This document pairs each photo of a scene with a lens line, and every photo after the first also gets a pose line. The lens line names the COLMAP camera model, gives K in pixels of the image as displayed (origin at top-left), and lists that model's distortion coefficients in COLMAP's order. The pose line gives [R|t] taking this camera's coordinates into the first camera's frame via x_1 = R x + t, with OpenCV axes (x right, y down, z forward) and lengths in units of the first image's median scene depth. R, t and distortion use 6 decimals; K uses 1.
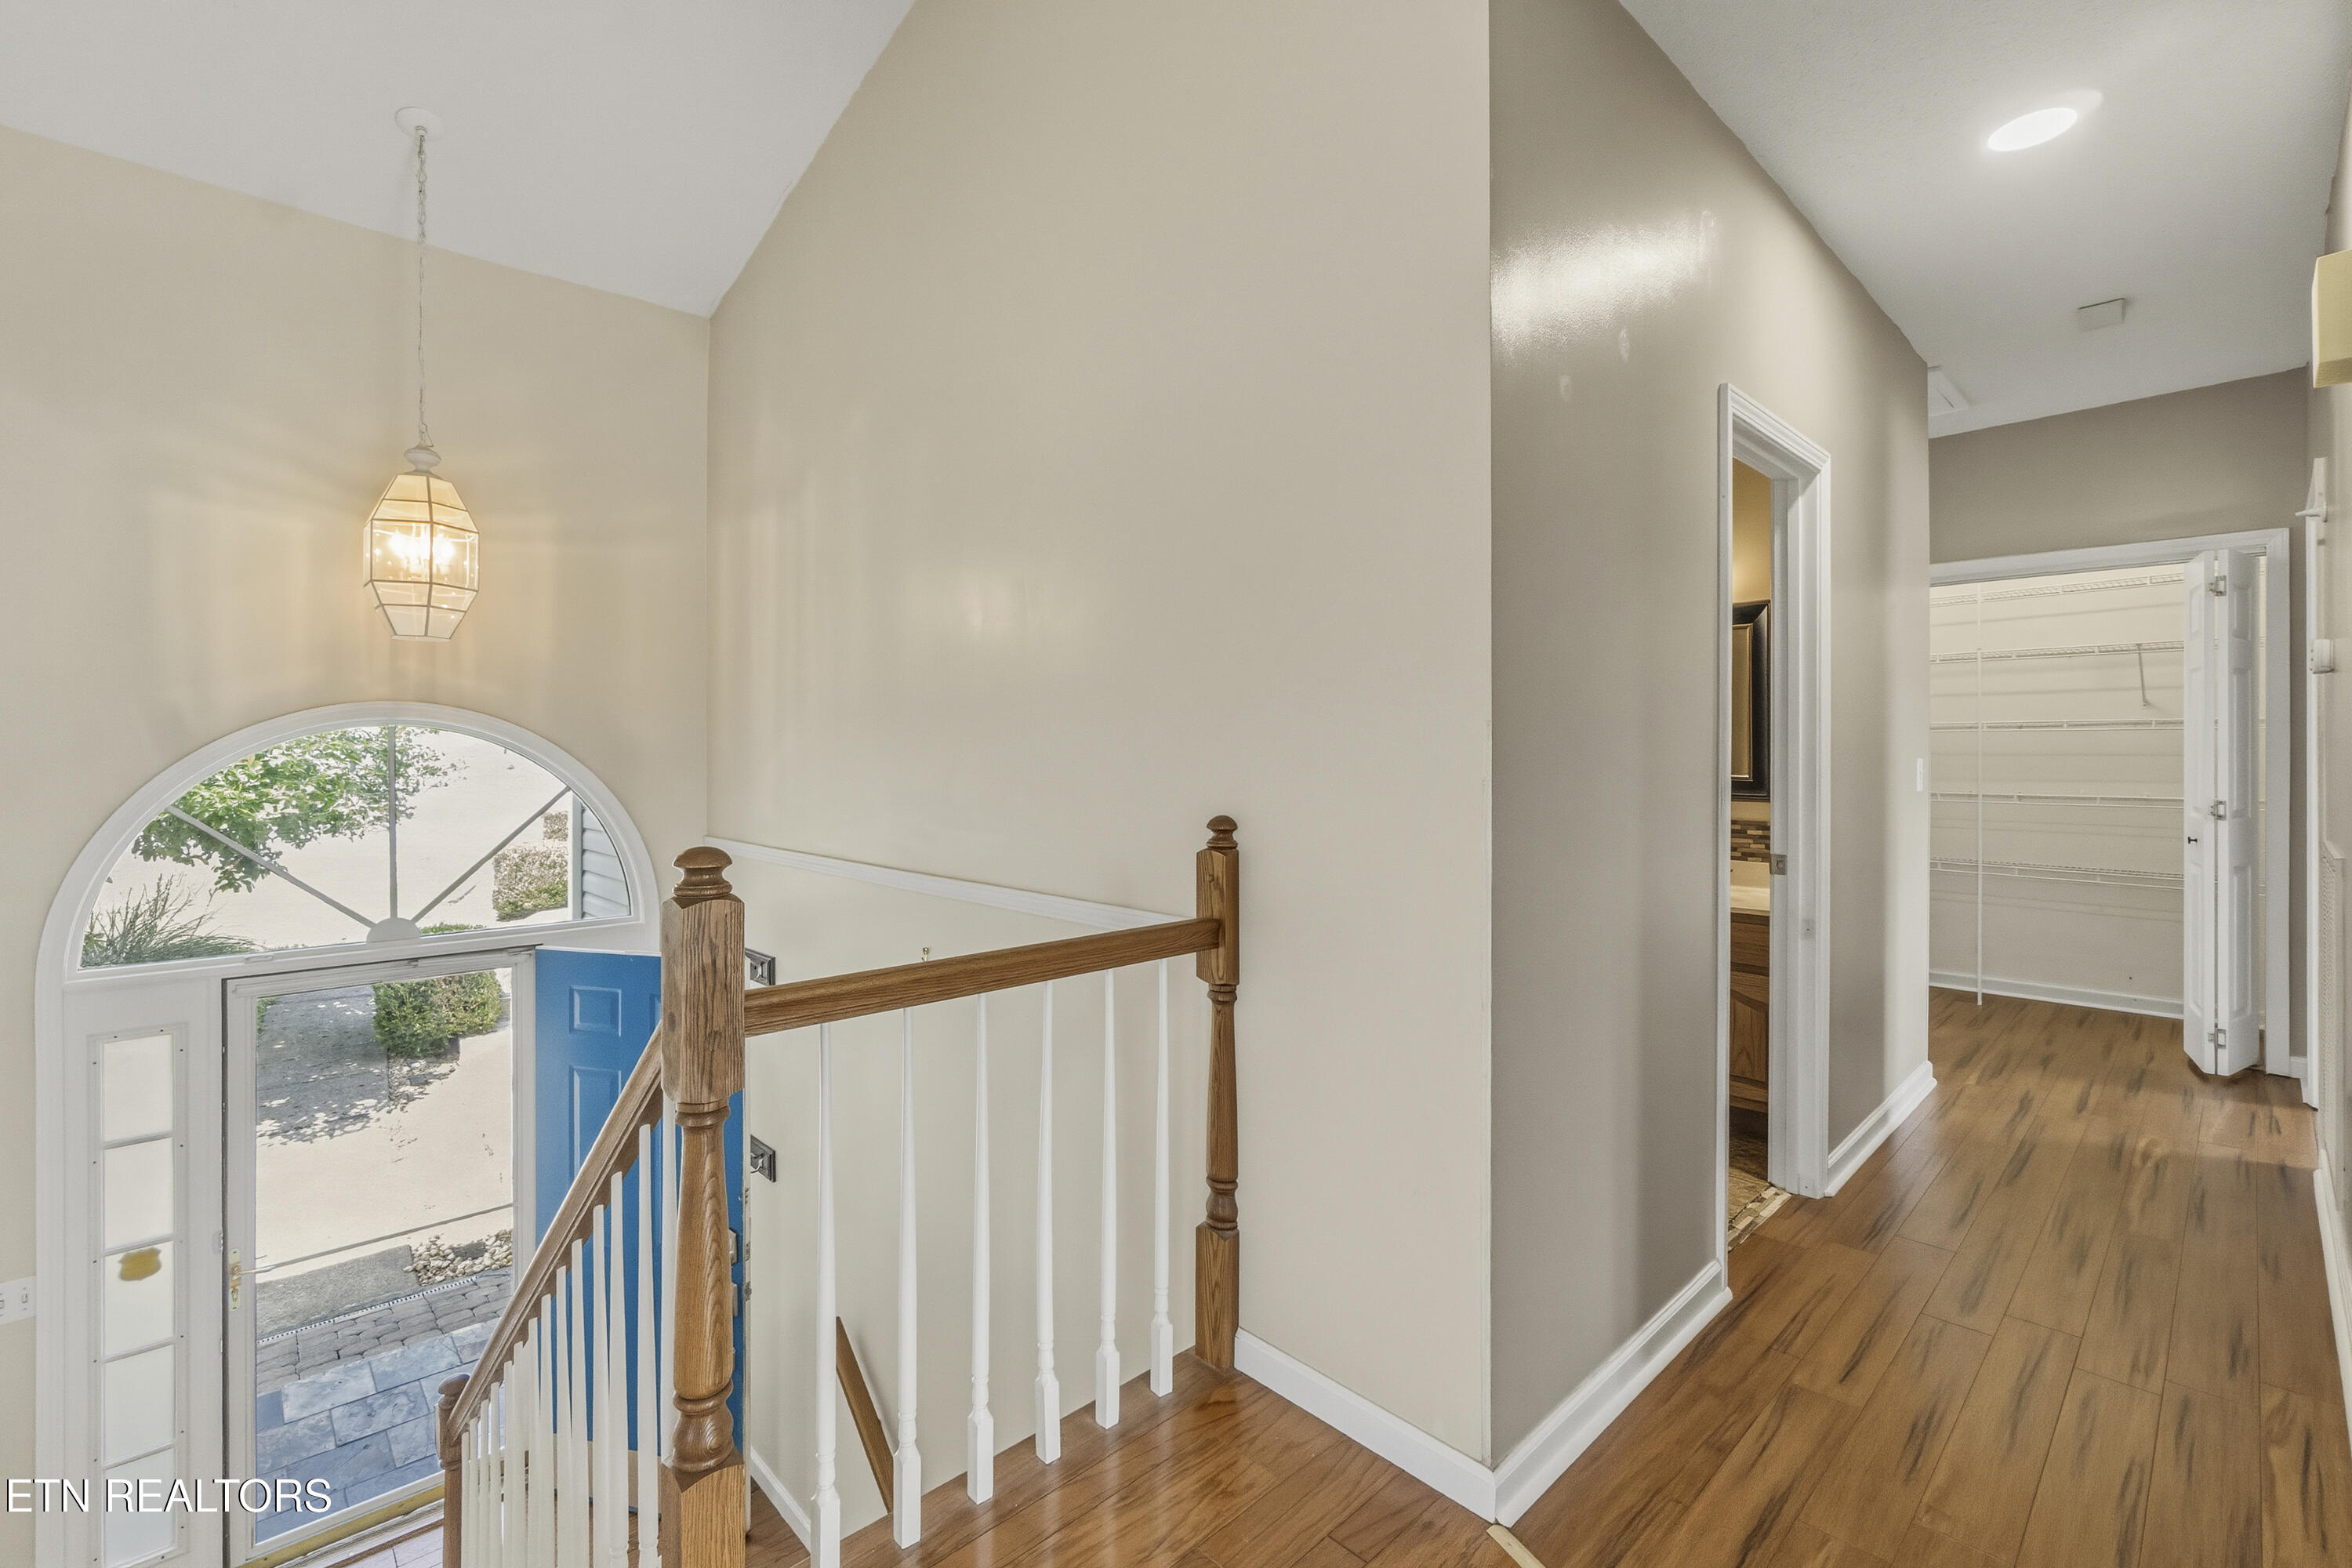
lens RADIAL K [[1028.6, 0, 1172.7], [0, 1028.6, 748.6], [0, 0, 1]] dist [-0.002673, 0.002824]
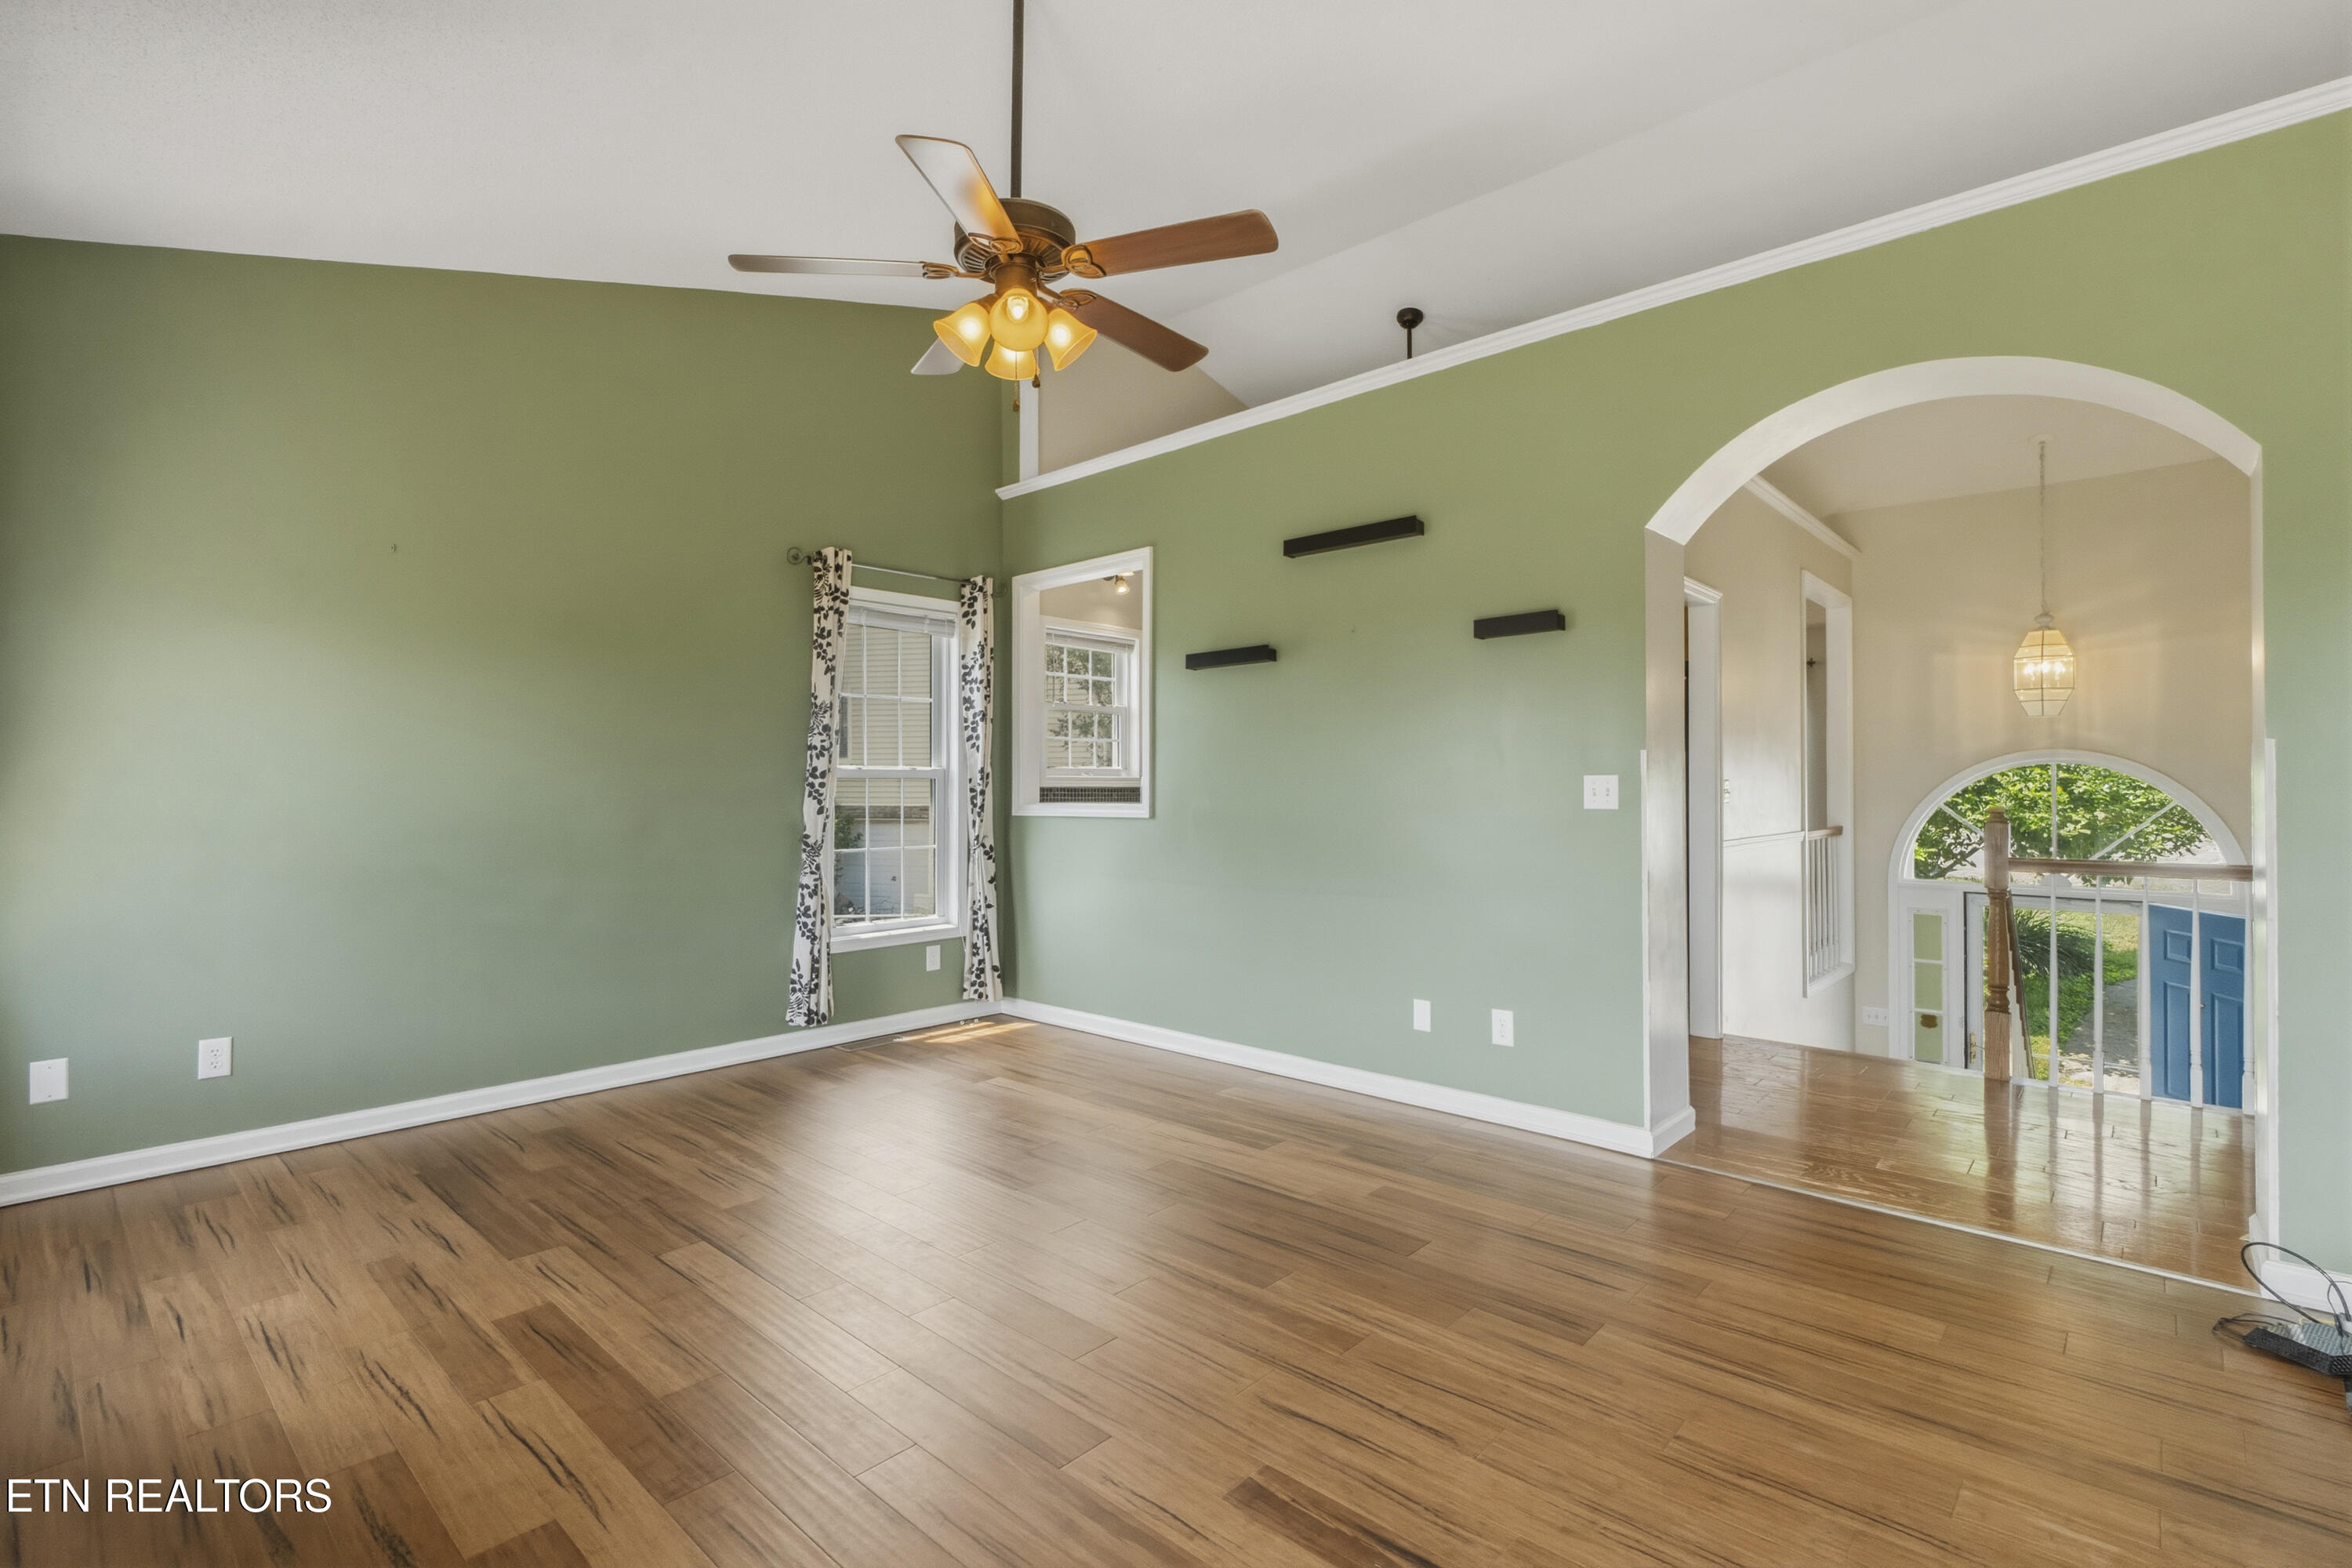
lens RADIAL K [[1103.4, 0, 1163.7], [0, 1103.4, 776.9], [0, 0, 1]] dist [-0.002066, 0.000968]
pose [[0.072268, -0.009820, -0.997337, 1.115120], [0.001691, 0.999951, -0.009723, 0.019101], [0.997384, -0.000984, 0.072281, -0.717987]]
